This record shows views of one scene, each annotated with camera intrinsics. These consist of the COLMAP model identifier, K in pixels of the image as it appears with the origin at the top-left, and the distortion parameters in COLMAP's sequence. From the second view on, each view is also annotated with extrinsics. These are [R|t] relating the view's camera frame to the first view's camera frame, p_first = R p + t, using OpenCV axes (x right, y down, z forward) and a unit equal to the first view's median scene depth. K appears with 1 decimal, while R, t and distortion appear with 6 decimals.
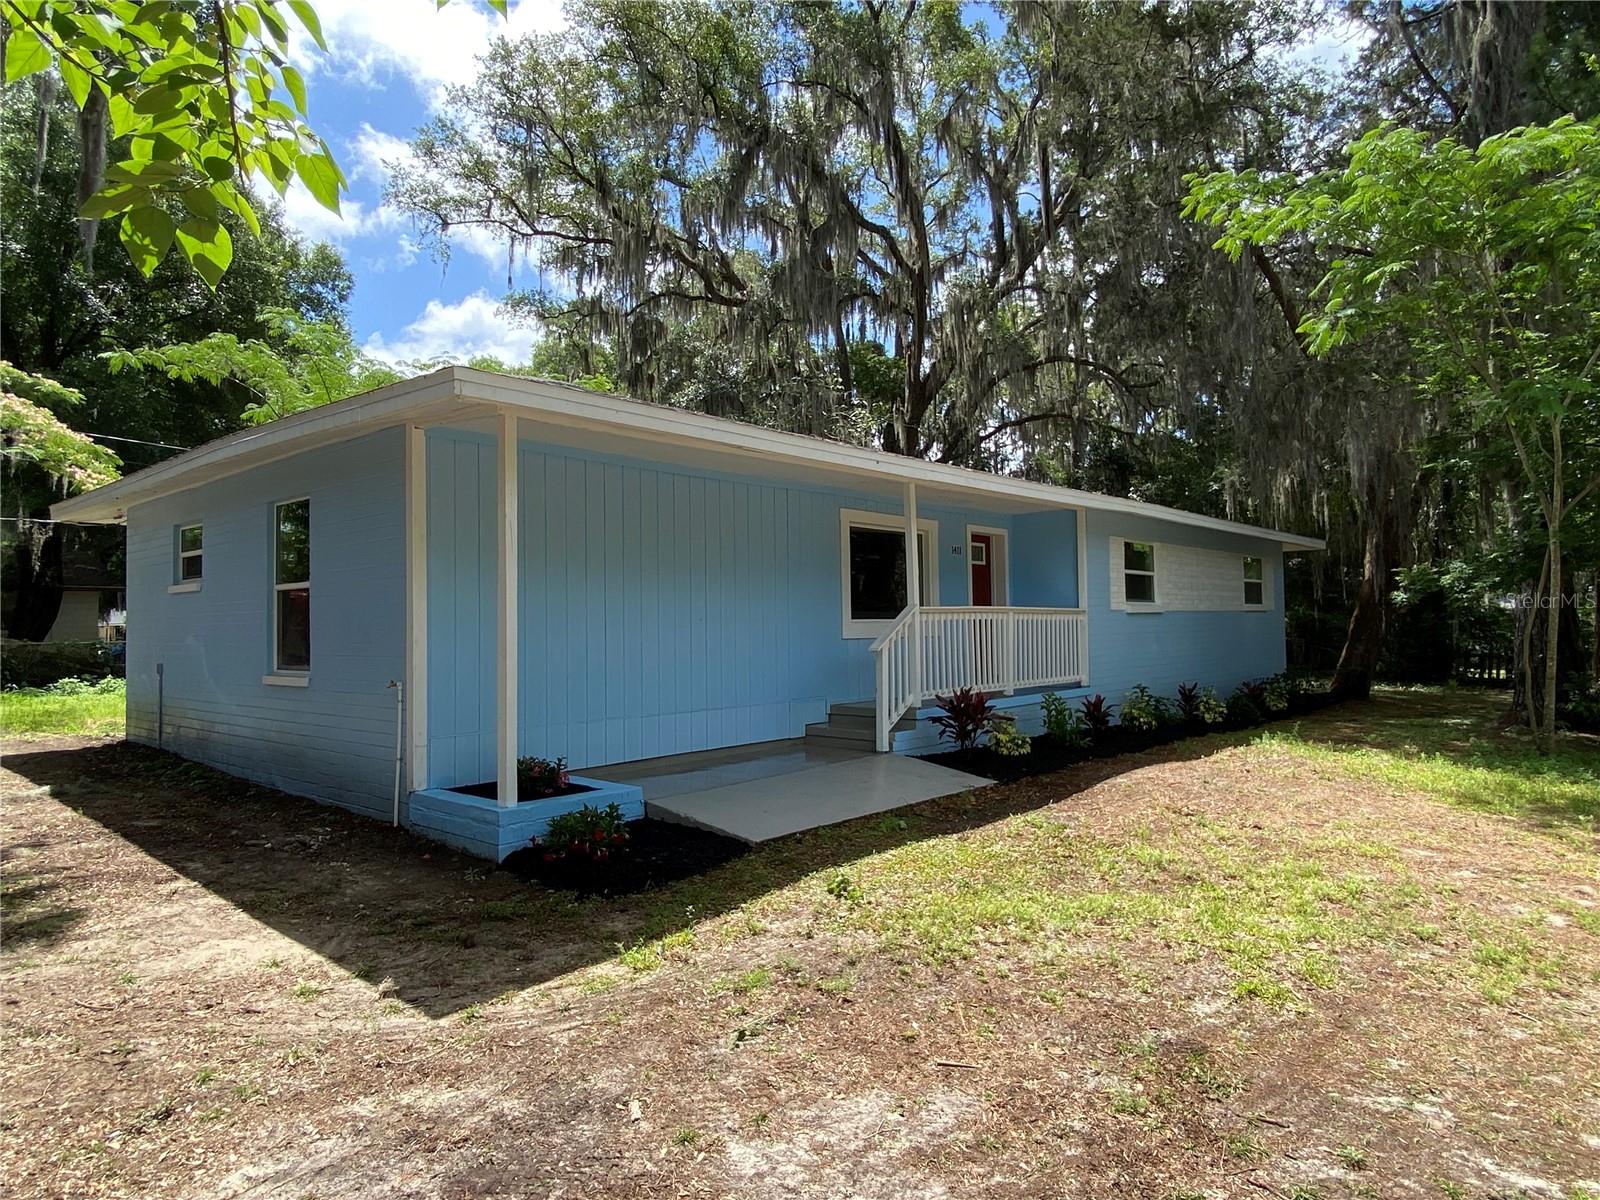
lens RADIAL K [[960.6, 0, 802.0], [0, 960.6, 600.9], [0, 0, 1]] dist [0.033555, -0.033842]
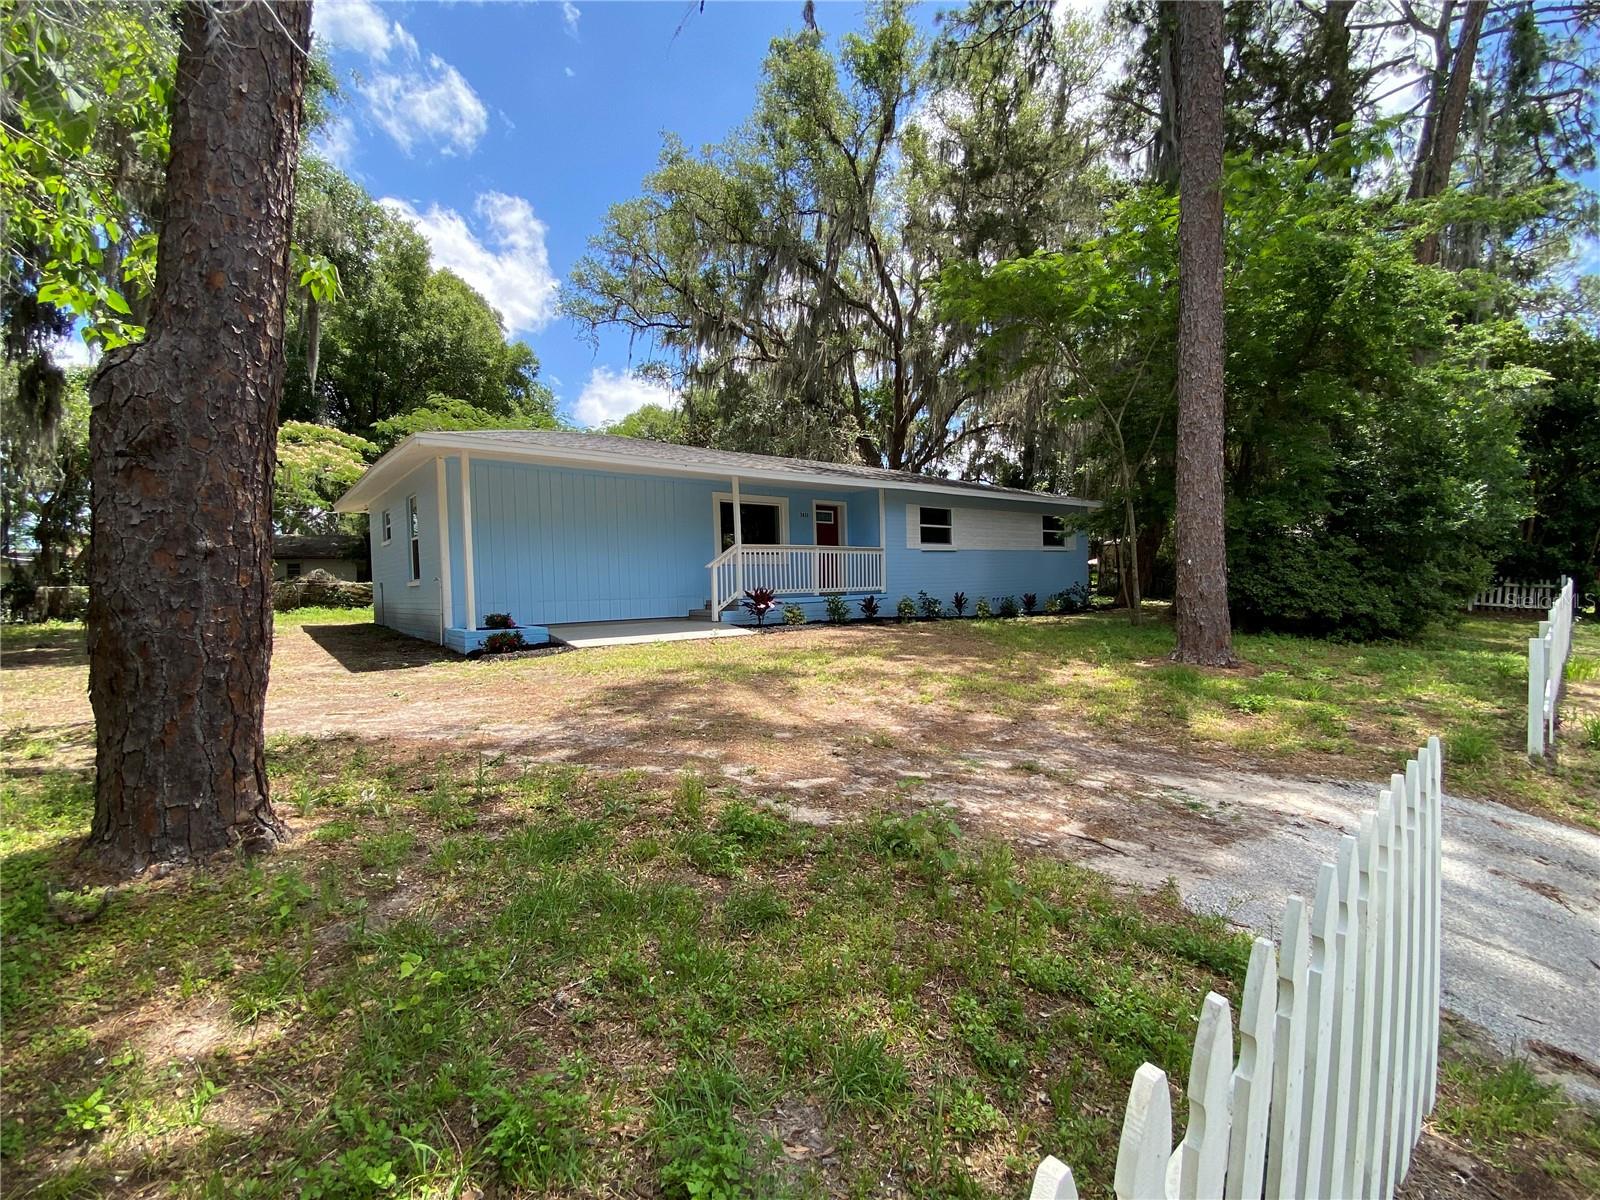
lens RADIAL K [[691.2, 0, 800.0], [0, 691.2, 600.0], [0, 0, 1]] dist [0.021294, -0.023049]
pose [[0.986555, -0.009052, -0.163180, 0.330874], [0.016905, 0.998761, 0.046802, 0.038984], [0.162554, -0.048931, 0.985486, -0.205799]]
